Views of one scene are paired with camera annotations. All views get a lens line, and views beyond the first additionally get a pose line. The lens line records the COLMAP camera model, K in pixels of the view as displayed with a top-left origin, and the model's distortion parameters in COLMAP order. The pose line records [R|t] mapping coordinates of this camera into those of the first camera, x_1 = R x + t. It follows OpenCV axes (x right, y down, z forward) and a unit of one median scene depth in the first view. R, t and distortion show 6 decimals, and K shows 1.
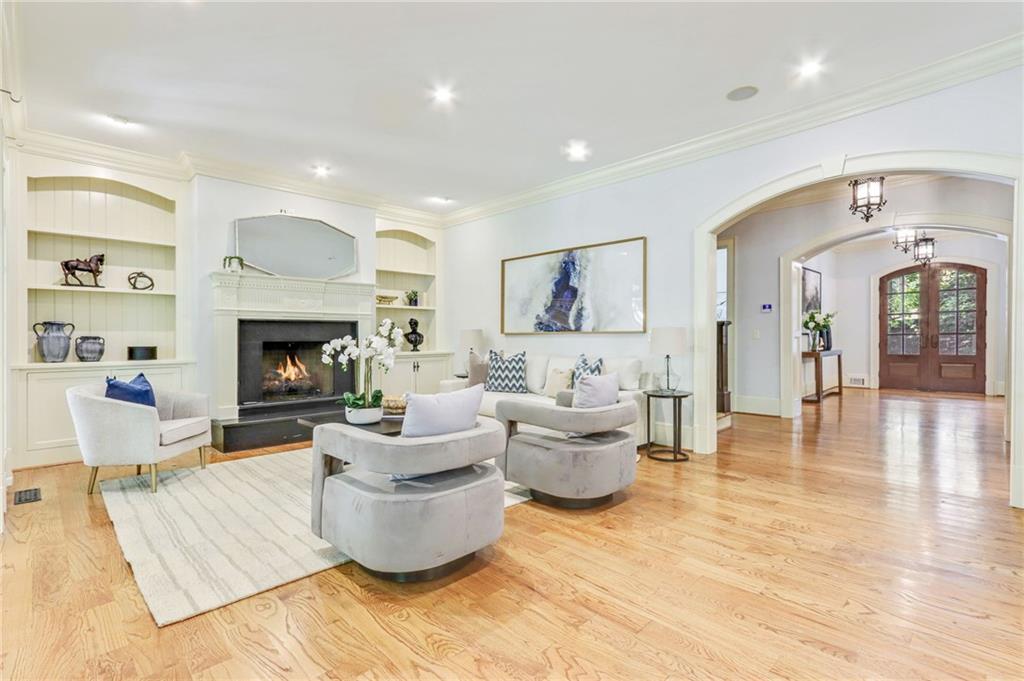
lens RADIAL K [[479.9, 0, 508.6], [0, 479.9, 338.2], [0, 0, 1]] dist [0.001891, -0.001126]
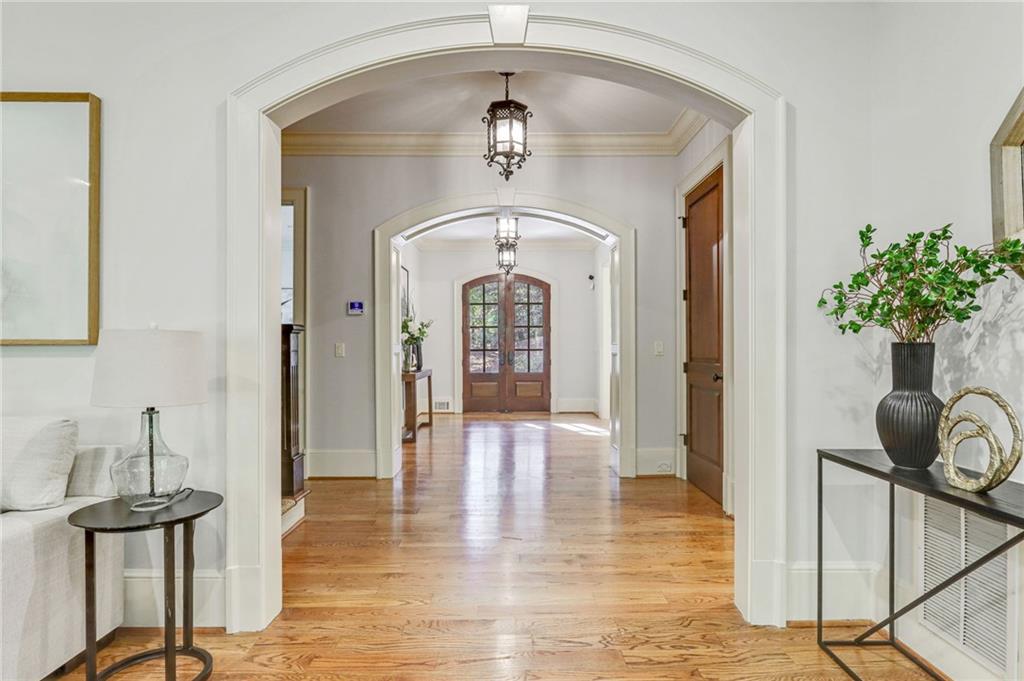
lens RADIAL K [[566.4, 0, 517.0], [0, 566.4, 355.0], [0, 0, 1]] dist [-0.003204, 0.000834]
pose [[0.686770, 0.000418, 0.726875, 0.143111], [-0.003649, 0.999989, 0.002872, -0.003574], [-0.726866, -0.004625, 0.686764, 0.340772]]
